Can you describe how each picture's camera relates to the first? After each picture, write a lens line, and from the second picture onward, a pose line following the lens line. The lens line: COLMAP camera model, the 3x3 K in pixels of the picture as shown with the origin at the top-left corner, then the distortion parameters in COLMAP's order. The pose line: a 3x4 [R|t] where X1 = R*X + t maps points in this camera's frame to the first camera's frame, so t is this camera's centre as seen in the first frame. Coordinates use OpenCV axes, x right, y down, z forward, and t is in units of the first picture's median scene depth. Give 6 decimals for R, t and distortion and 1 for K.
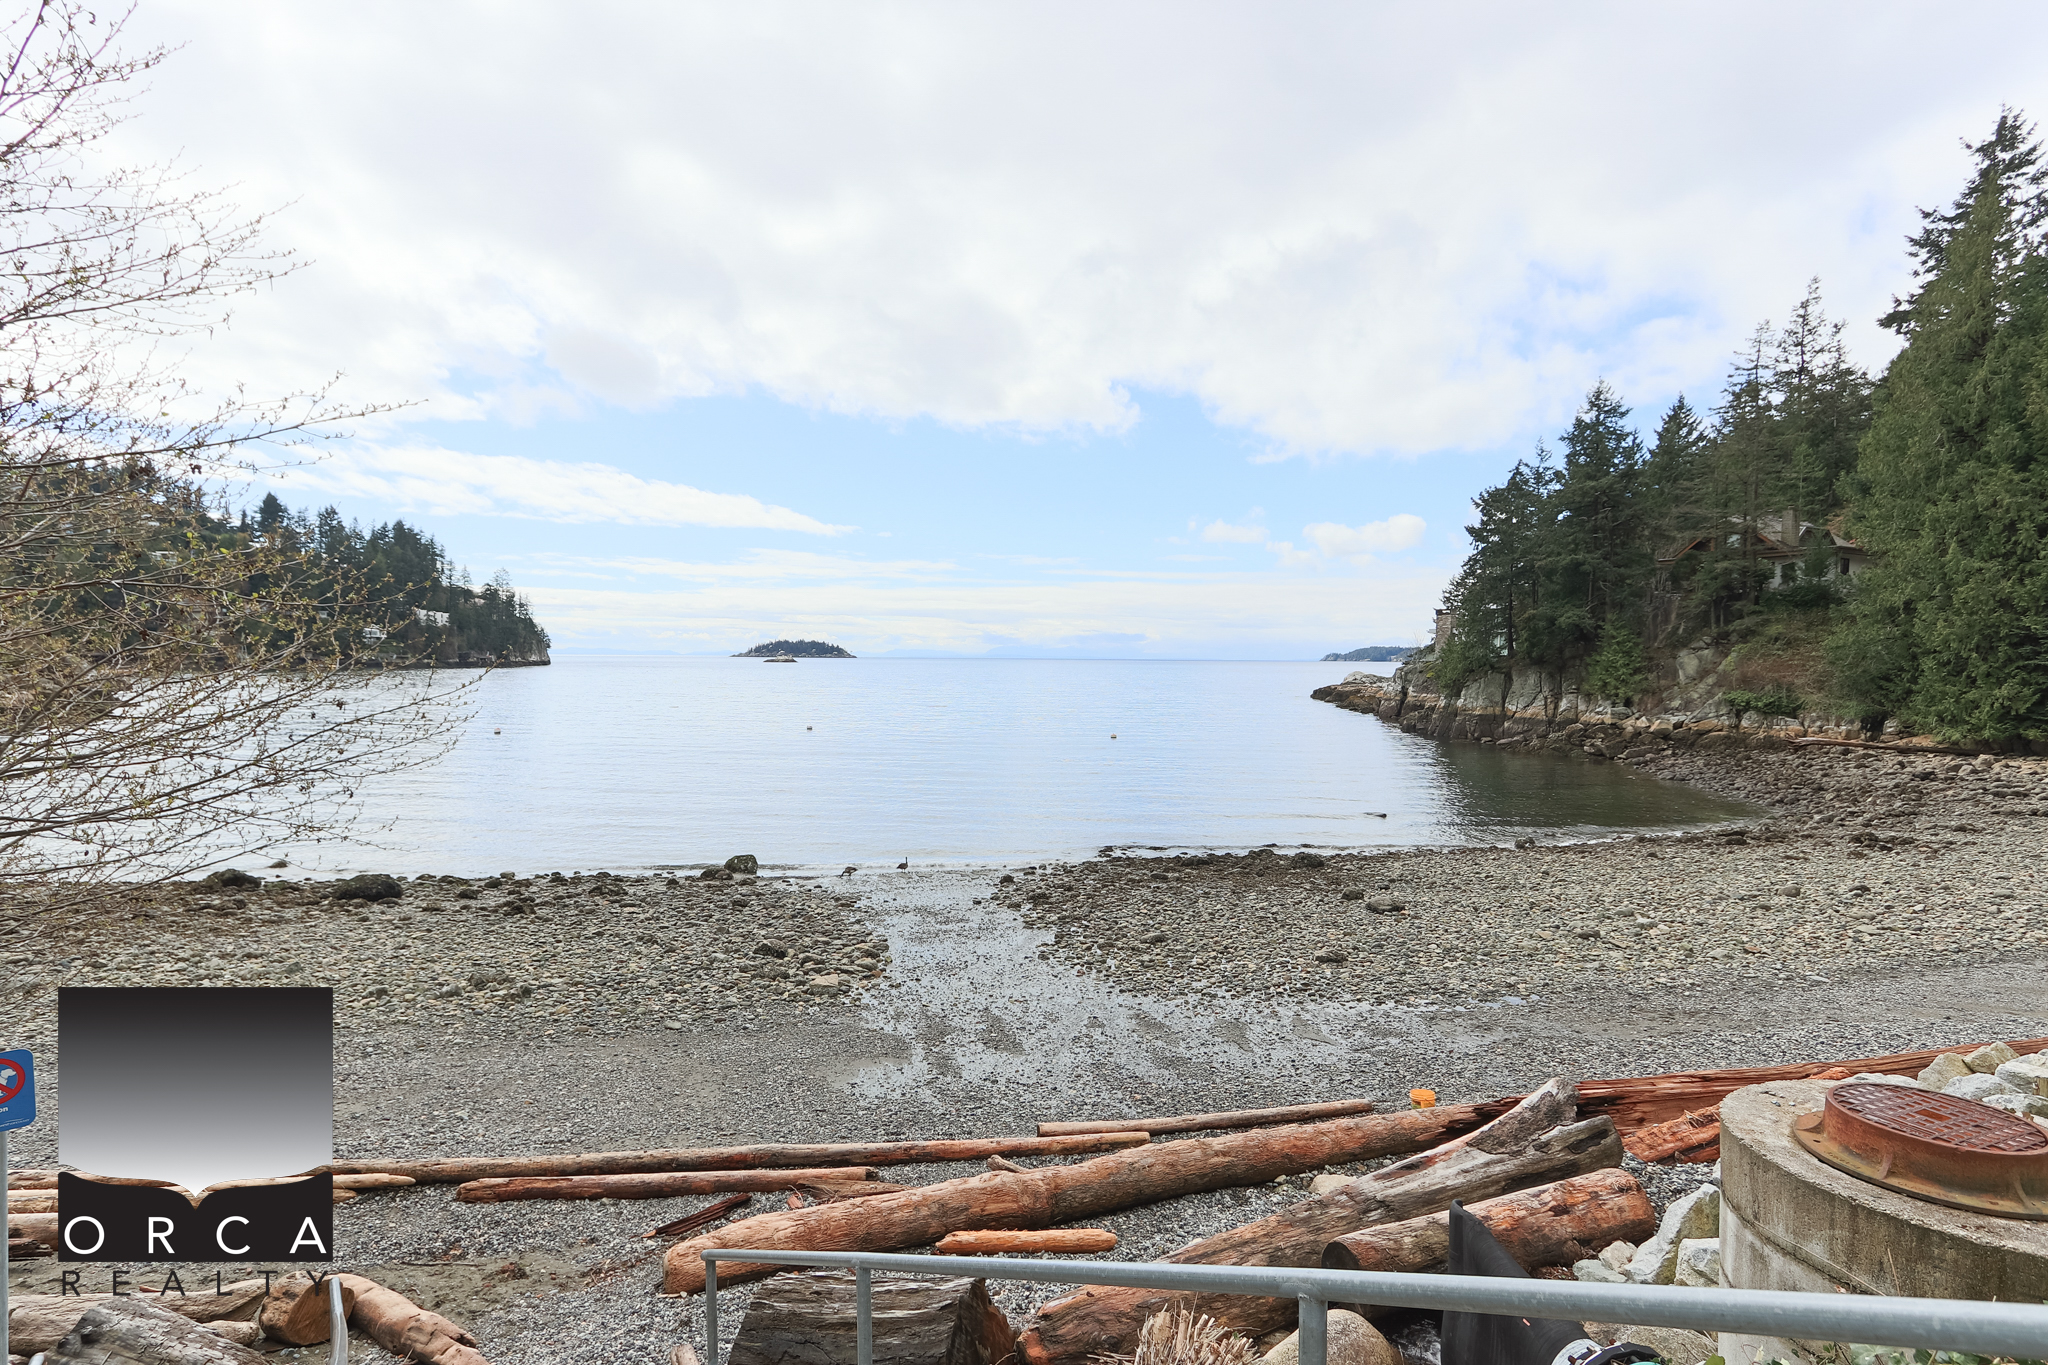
lens RADIAL K [[1034.0, 0, 1010.8], [0, 1034.0, 691.6], [0, 0, 1]] dist [0.008273, 0.000991]
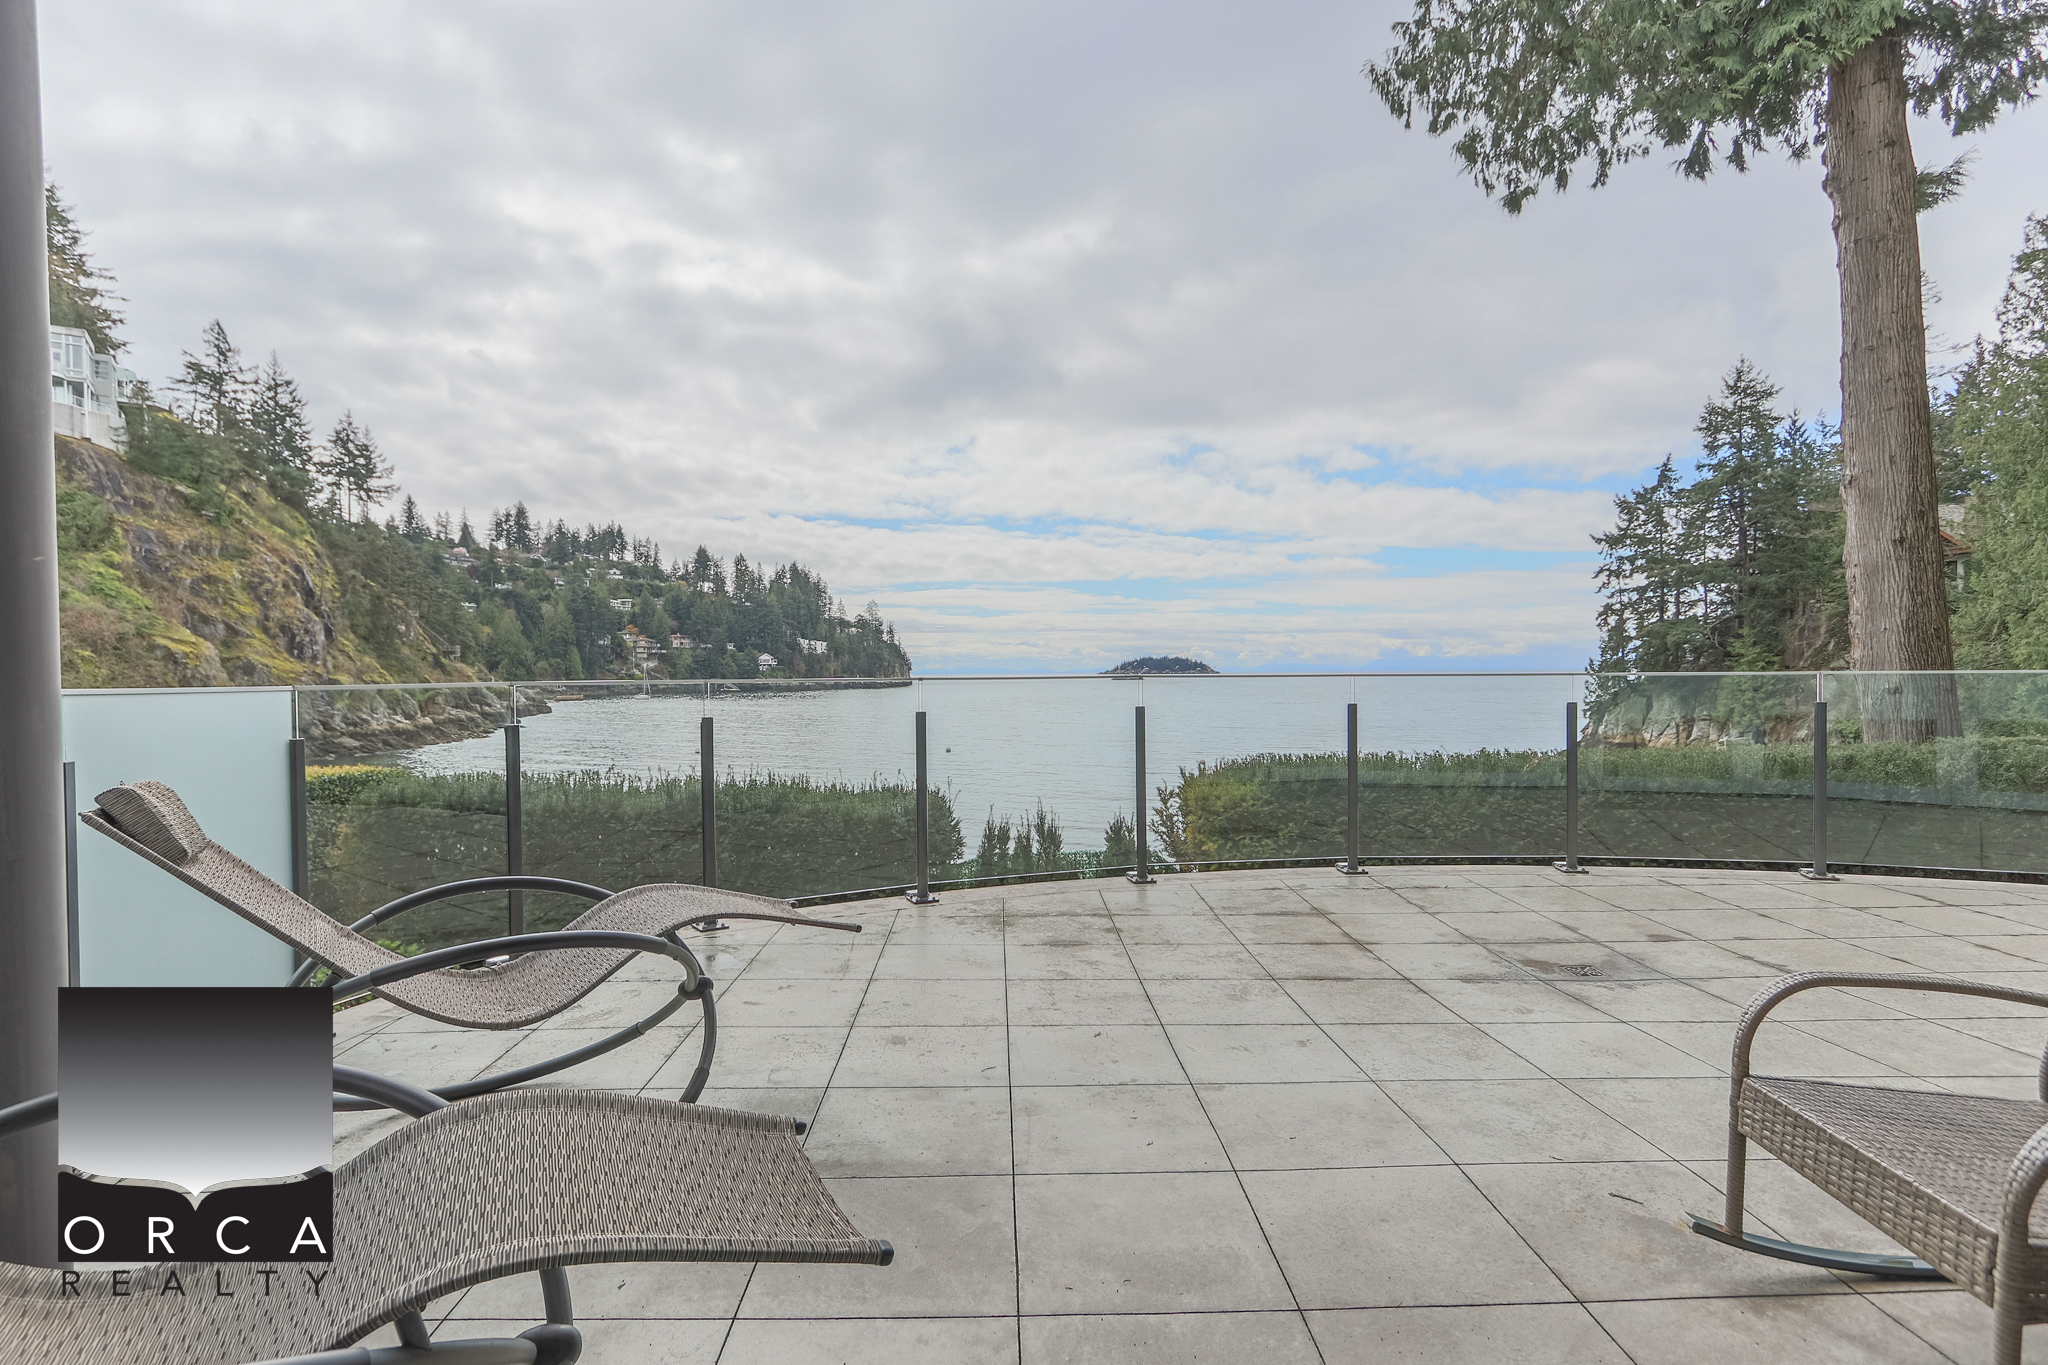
lens RADIAL K [[1032.4, 0, 1009.5], [0, 1032.4, 691.5], [0, 0, 1]] dist [0.008959, 0.000382]
pose [[0.938447, -0.009094, -0.345305, 0.324315], [0.003720, 0.999861, -0.016222, -0.011625], [0.345404, 0.013939, 0.938350, -0.024088]]
